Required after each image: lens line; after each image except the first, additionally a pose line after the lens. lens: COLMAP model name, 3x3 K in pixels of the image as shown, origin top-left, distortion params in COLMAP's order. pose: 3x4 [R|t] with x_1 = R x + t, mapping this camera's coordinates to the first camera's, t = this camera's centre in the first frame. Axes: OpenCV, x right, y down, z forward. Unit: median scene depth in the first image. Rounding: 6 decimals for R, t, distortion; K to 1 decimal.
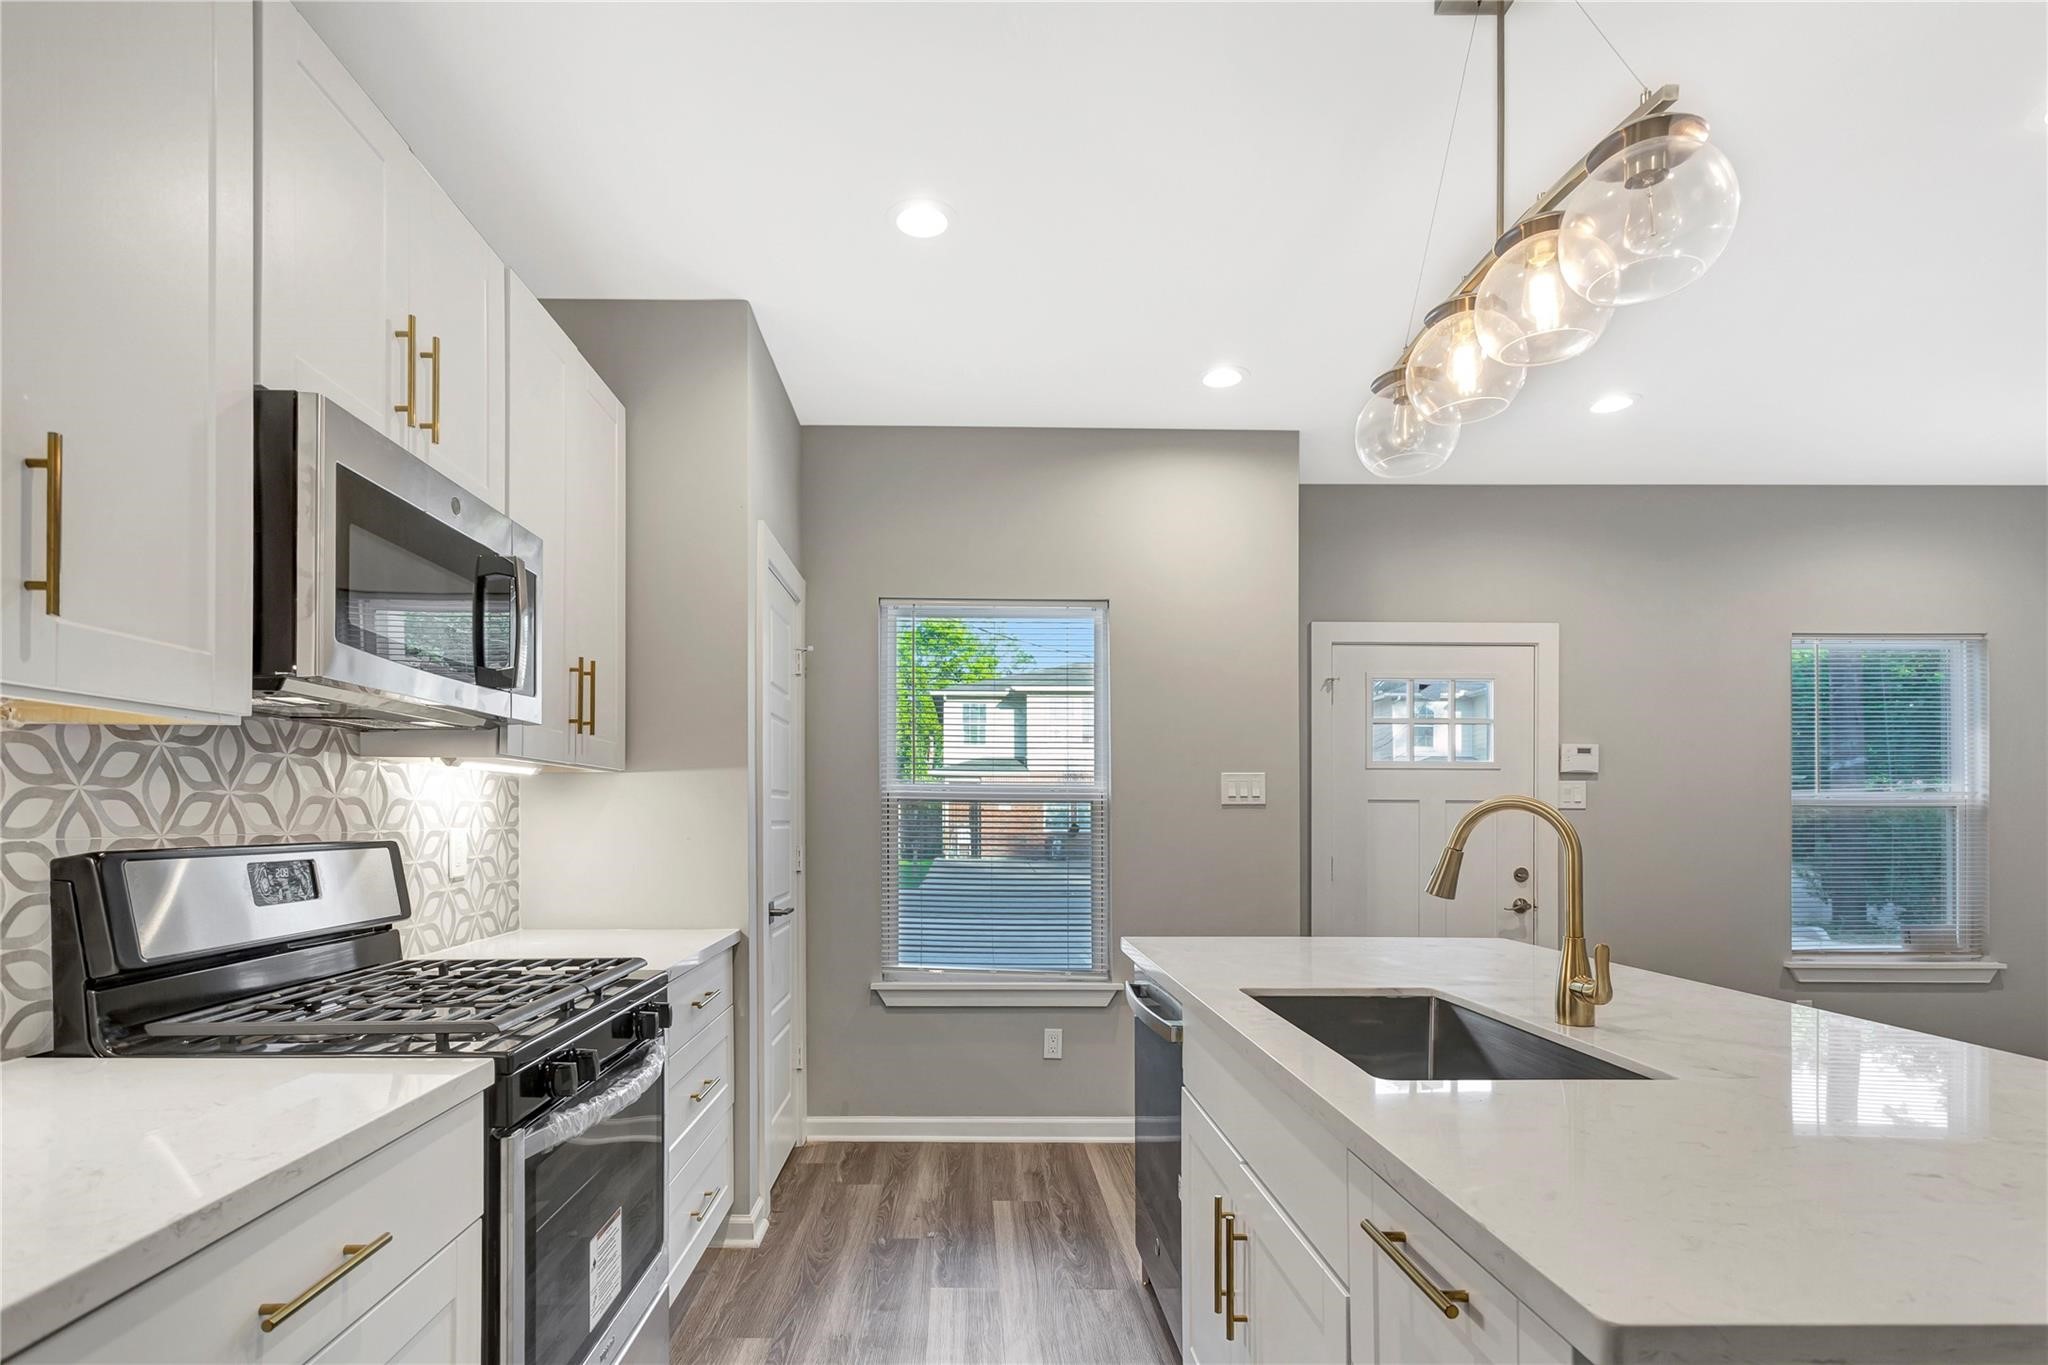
lens RADIAL K [[1004.3, 0, 984.0], [0, 1004.3, 819.1], [0, 0, 1]] dist [-0.001322, 0.000043]
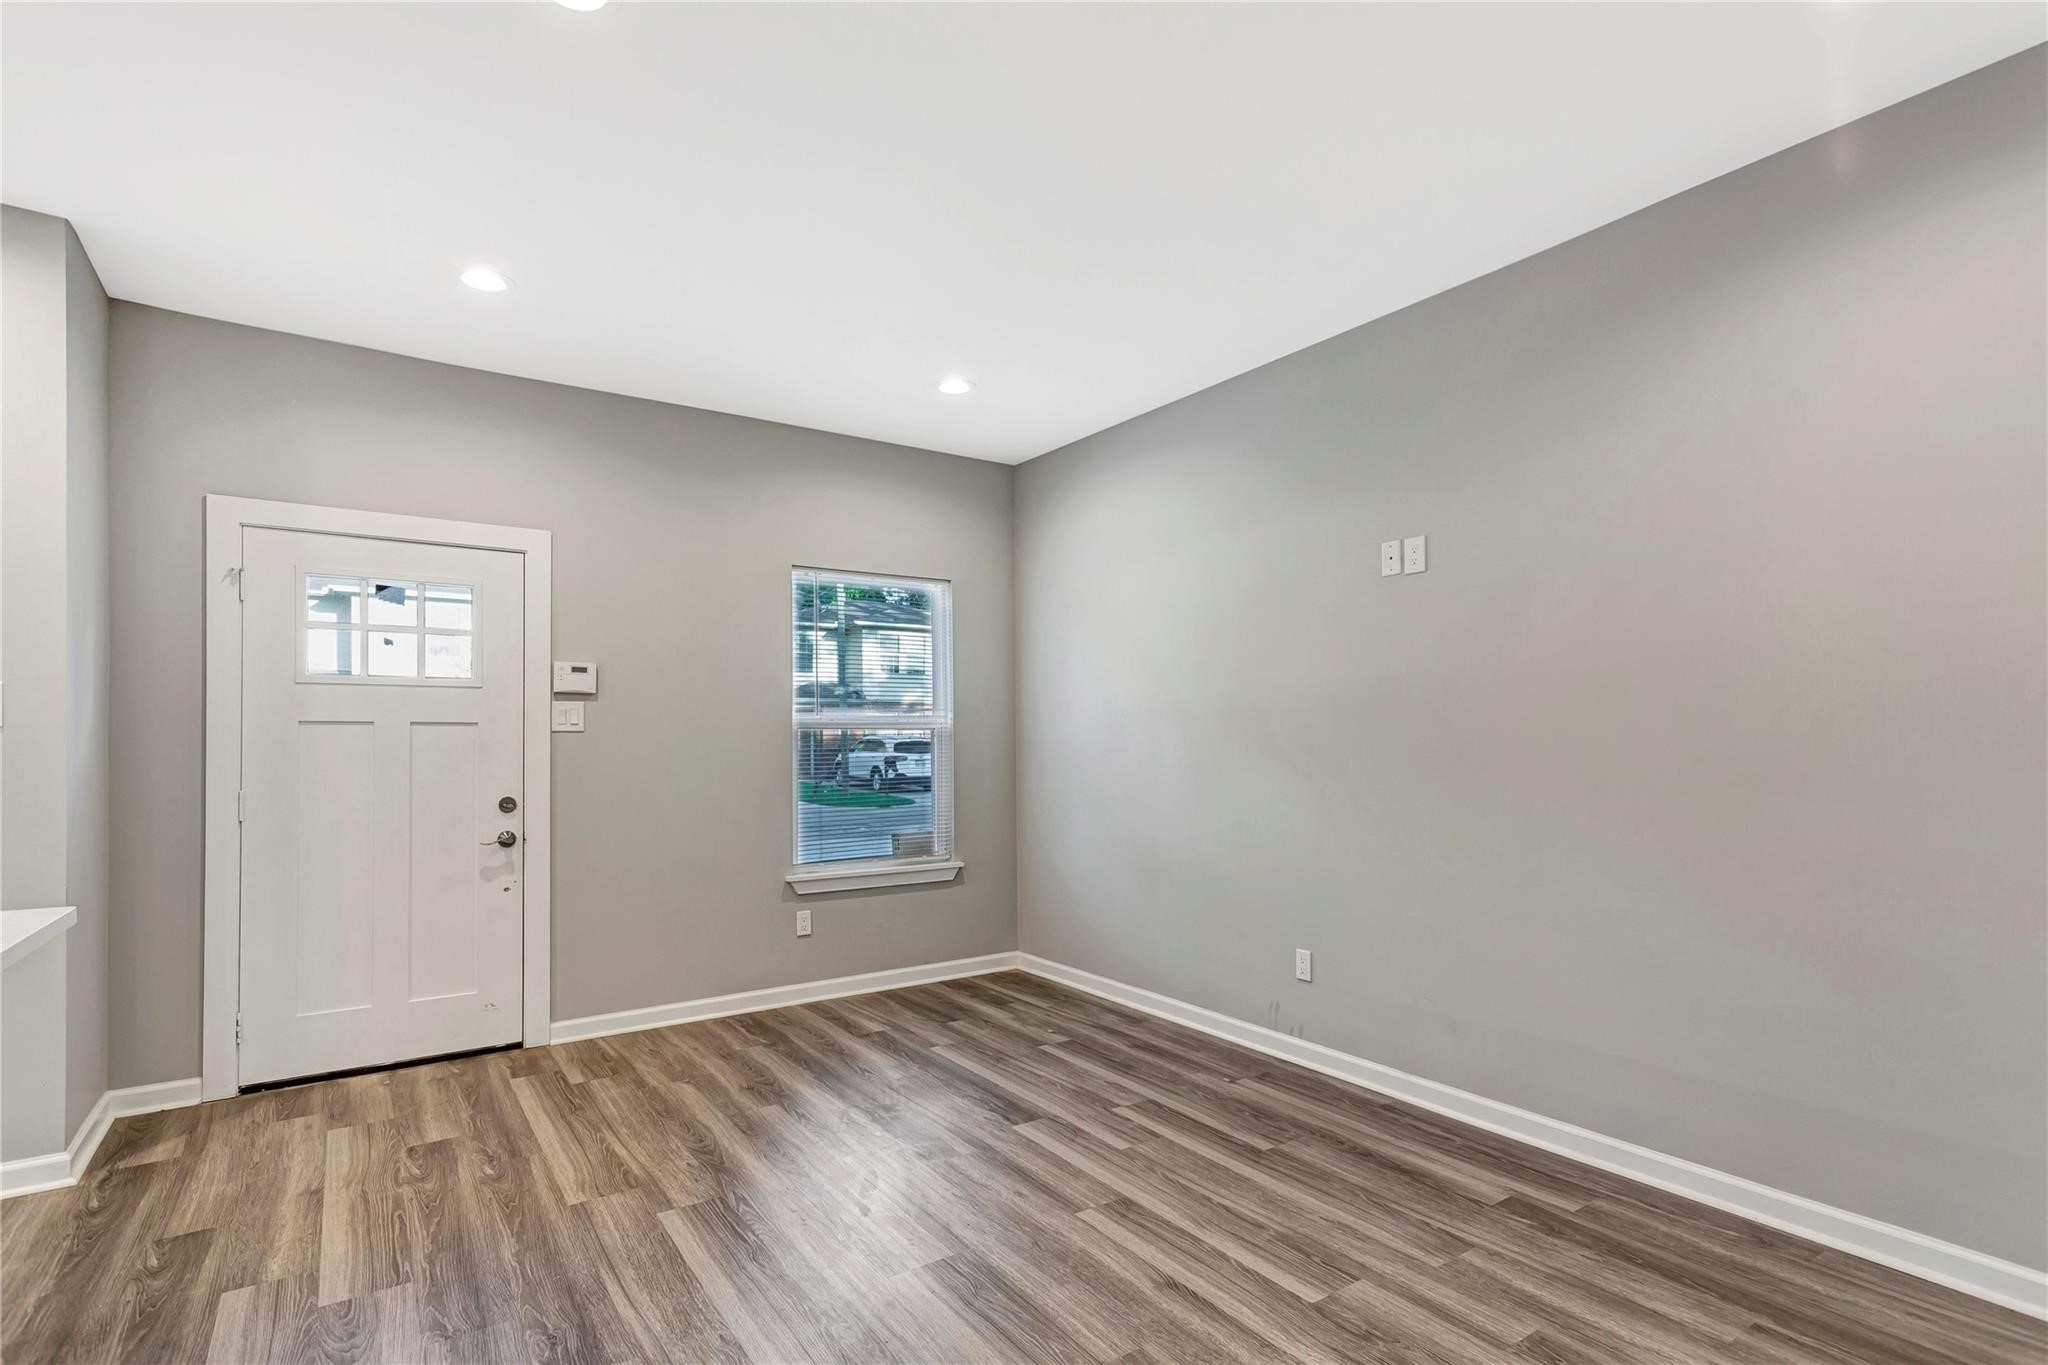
lens RADIAL K [[987.3, 0, 1045.7], [0, 987.3, 738.0], [0, 0, 1]] dist [0.003961, -0.000291]
pose [[0.820099, -0.007357, 0.572175, 0.672981], [0.009767, 0.999952, -0.001142, 0.001904], [-0.572138, 0.006525, 0.820131, -0.009424]]
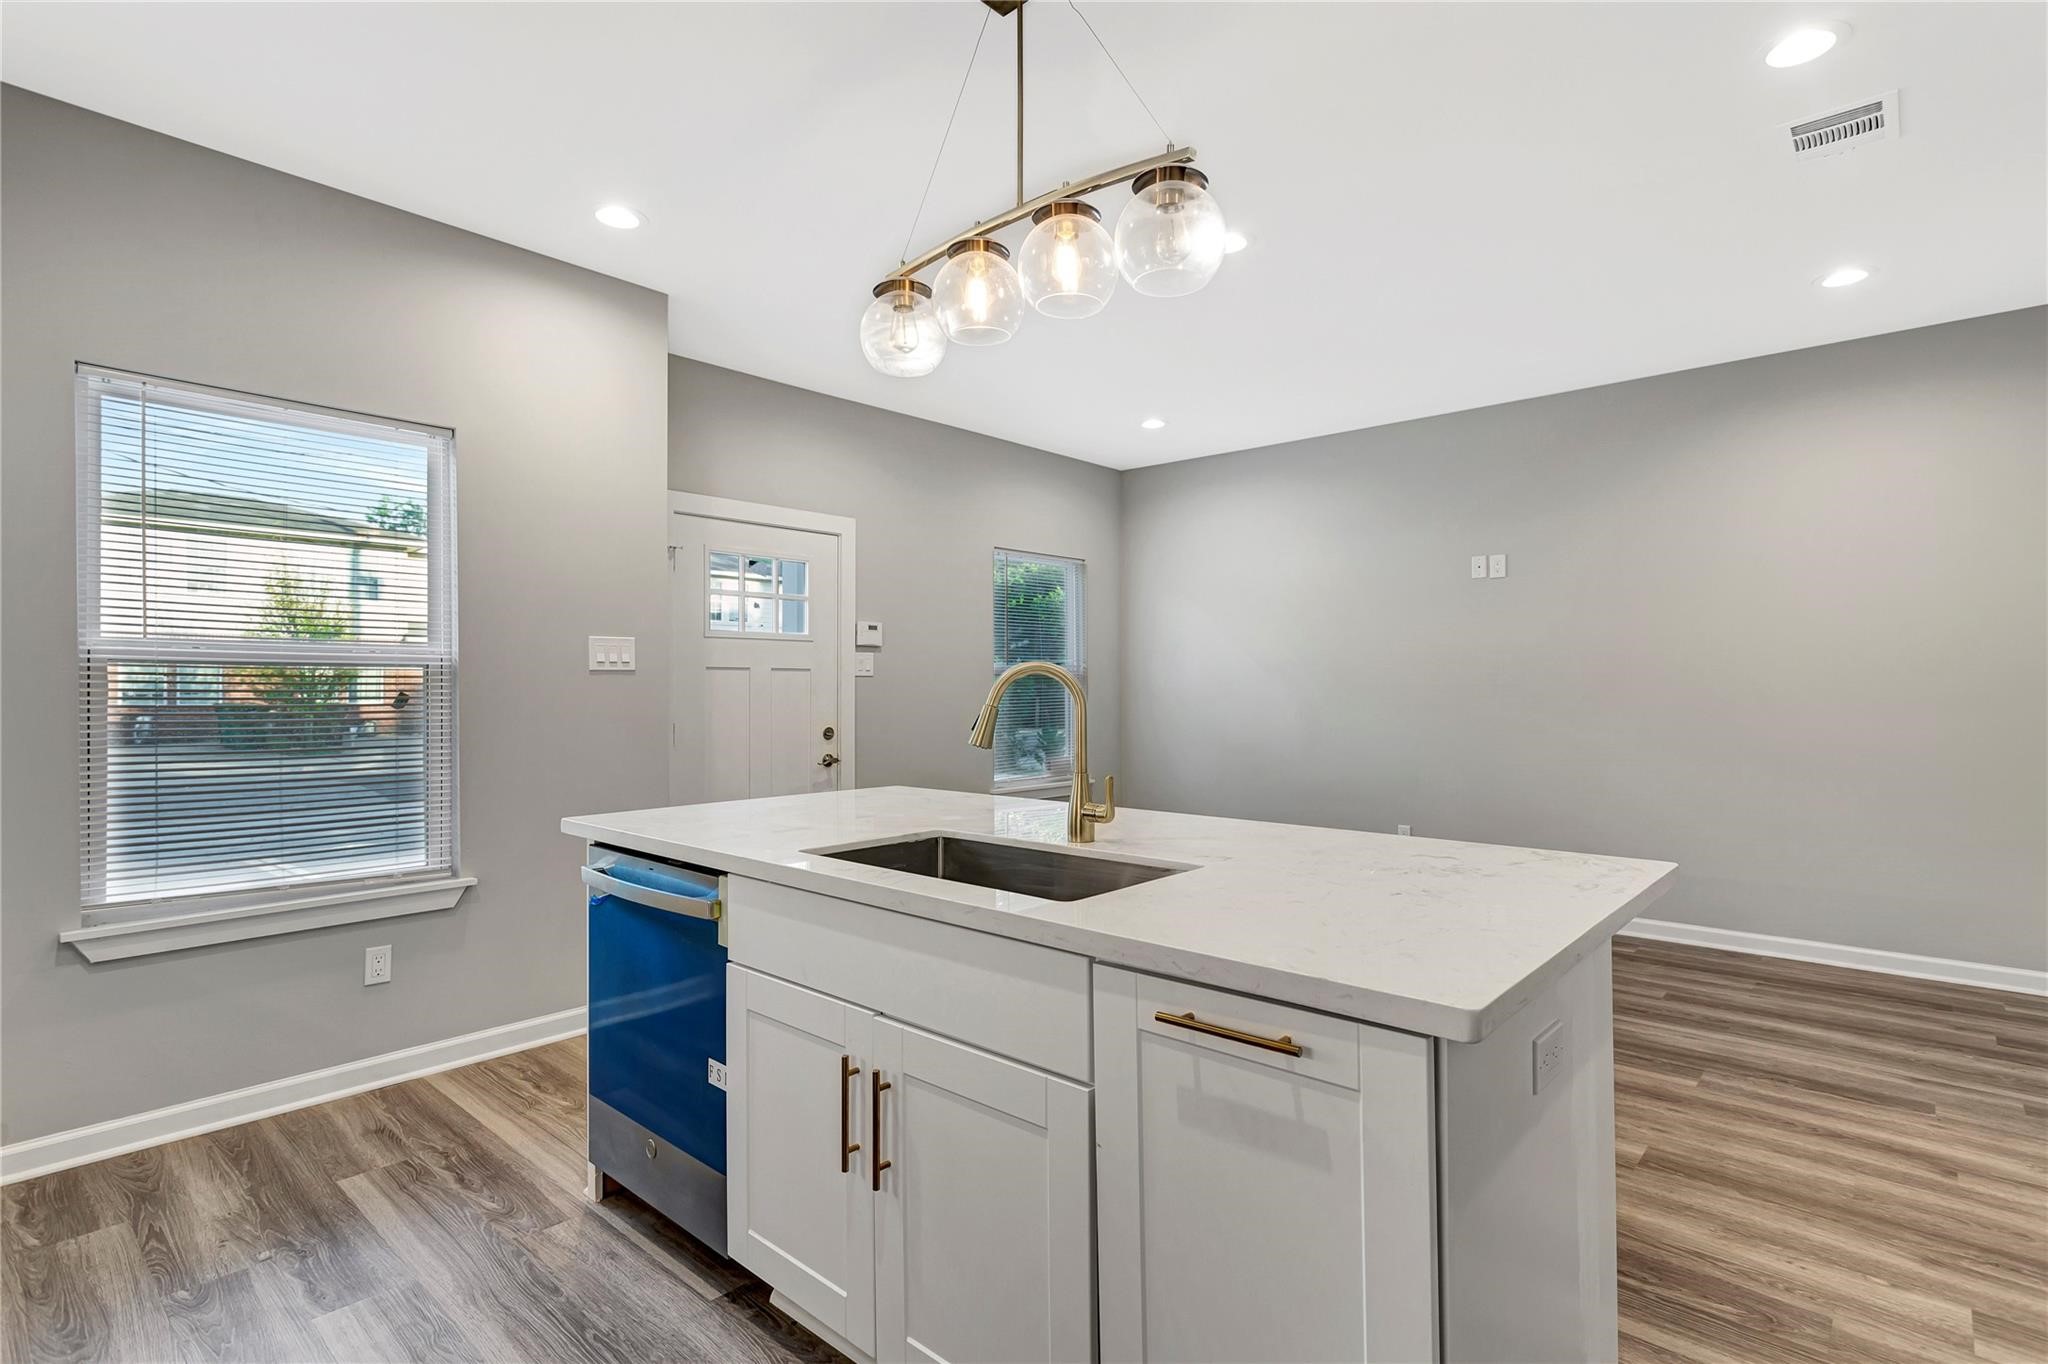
lens RADIAL K [[978.7, 0, 1034.5], [0, 978.7, 679.6], [0, 0, 1]] dist [0.003946, 0.000715]
pose [[0.678962, 0.000357, 0.734173, -0.203287], [0.005000, 0.999974, -0.005110, 0.001377], [-0.734156, 0.007141, 0.678943, 0.103402]]
